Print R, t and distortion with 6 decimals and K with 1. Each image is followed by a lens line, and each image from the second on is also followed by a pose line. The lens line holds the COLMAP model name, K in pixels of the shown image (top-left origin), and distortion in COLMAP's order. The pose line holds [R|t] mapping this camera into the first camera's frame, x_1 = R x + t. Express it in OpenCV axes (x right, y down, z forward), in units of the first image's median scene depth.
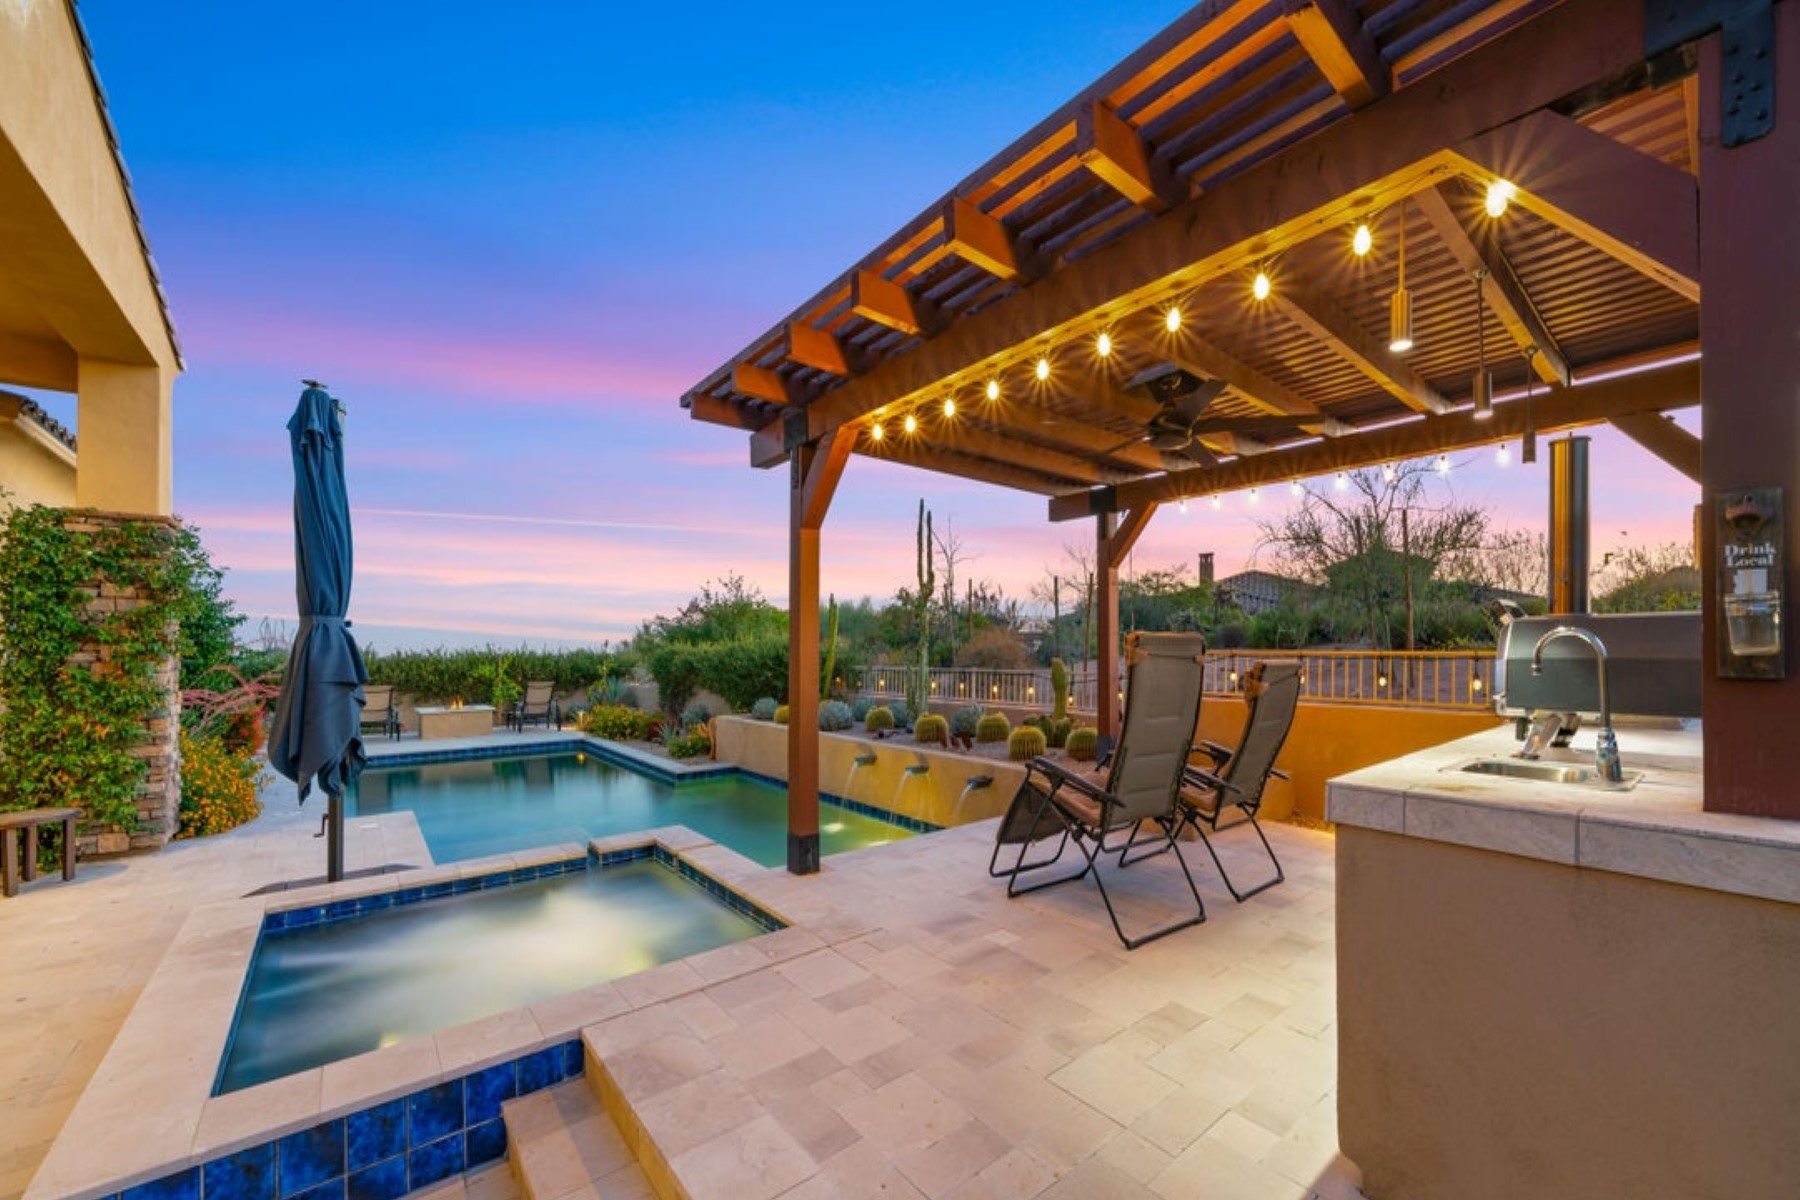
lens RADIAL K [[675.4, 0, 897.0], [0, 675.4, 661.9], [0, 0, 1]] dist [0.000210, 0.000017]
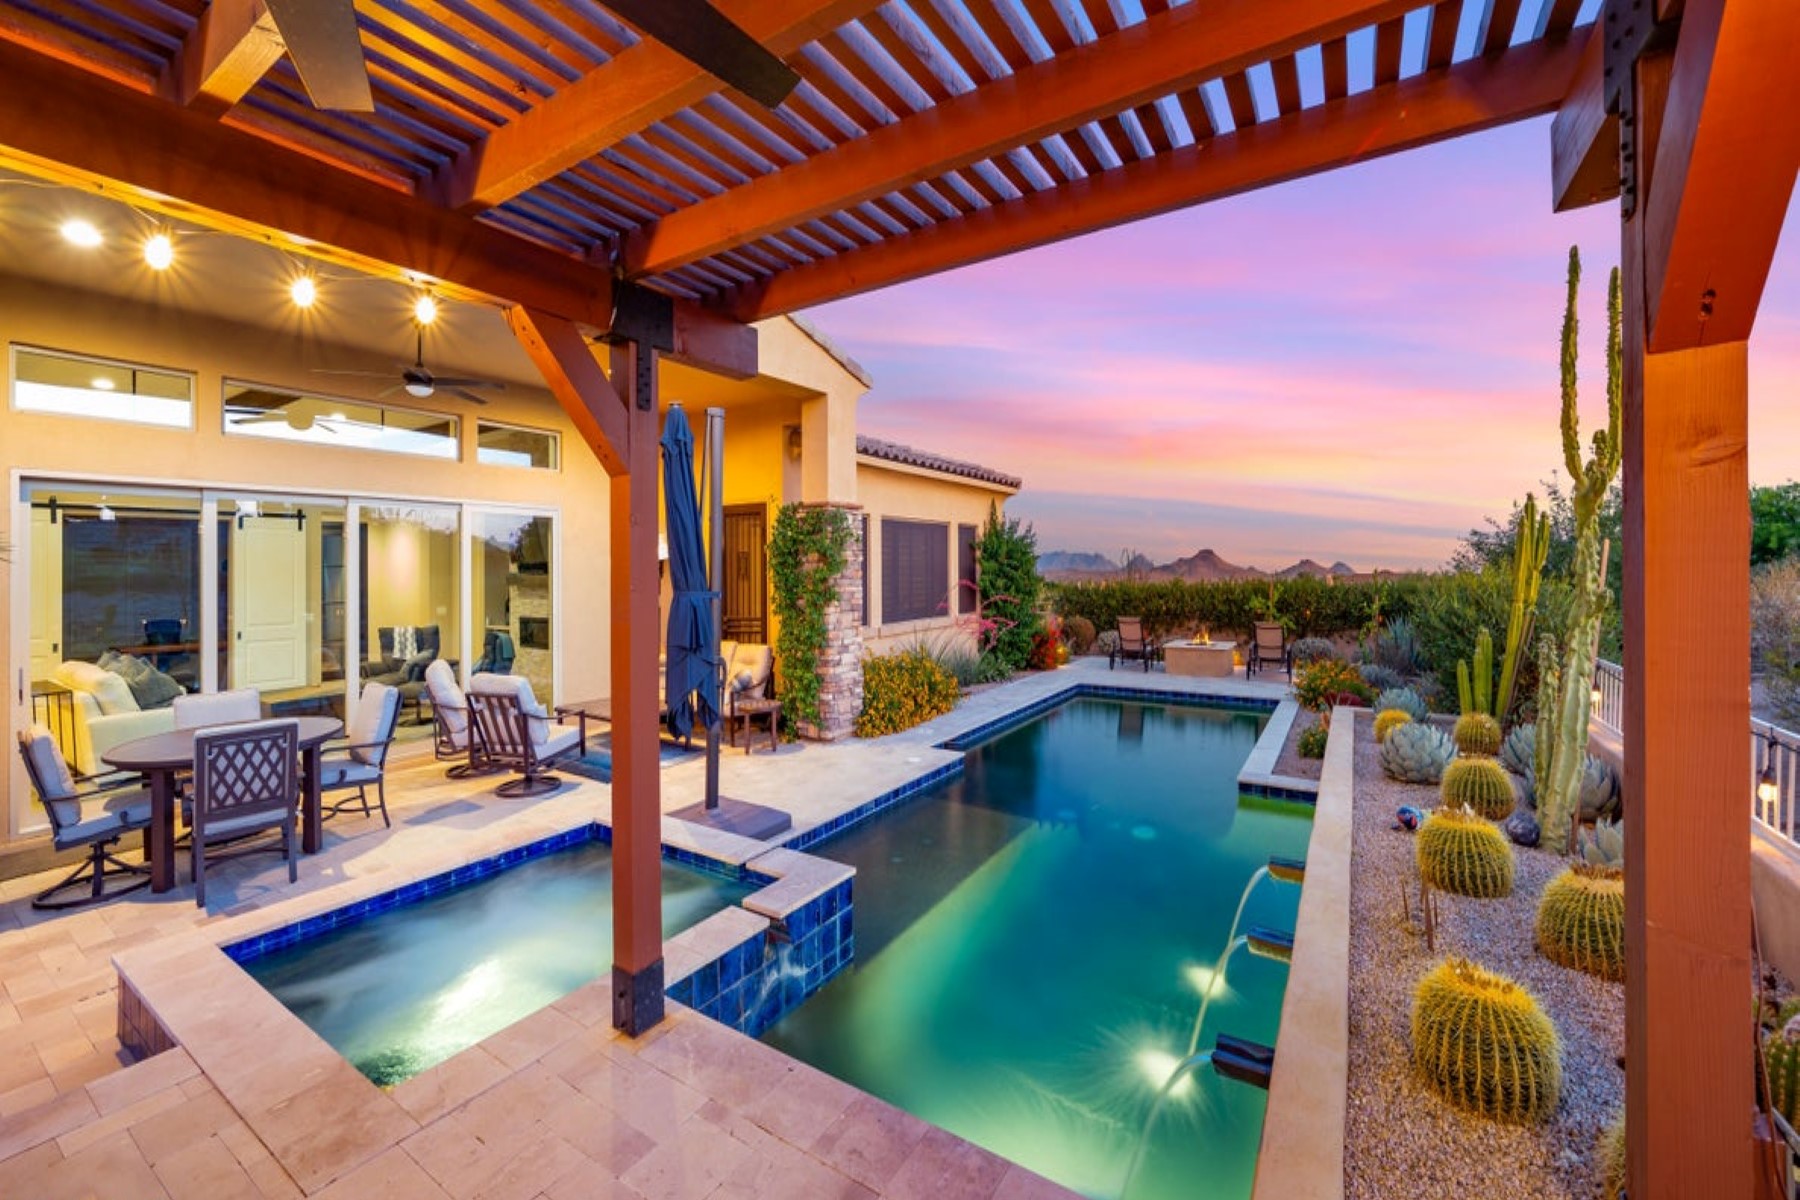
lens RADIAL K [[740.9, 0, 942.4], [0, 740.9, 588.5], [0, 0, 1]] dist [0.000165, -0.000006]
pose [[0.363046, 0.023239, -0.931481, 0.302082], [-0.002224, 0.999708, 0.024074, -0.056732], [0.931769, -0.006668, 0.362991, 0.513419]]
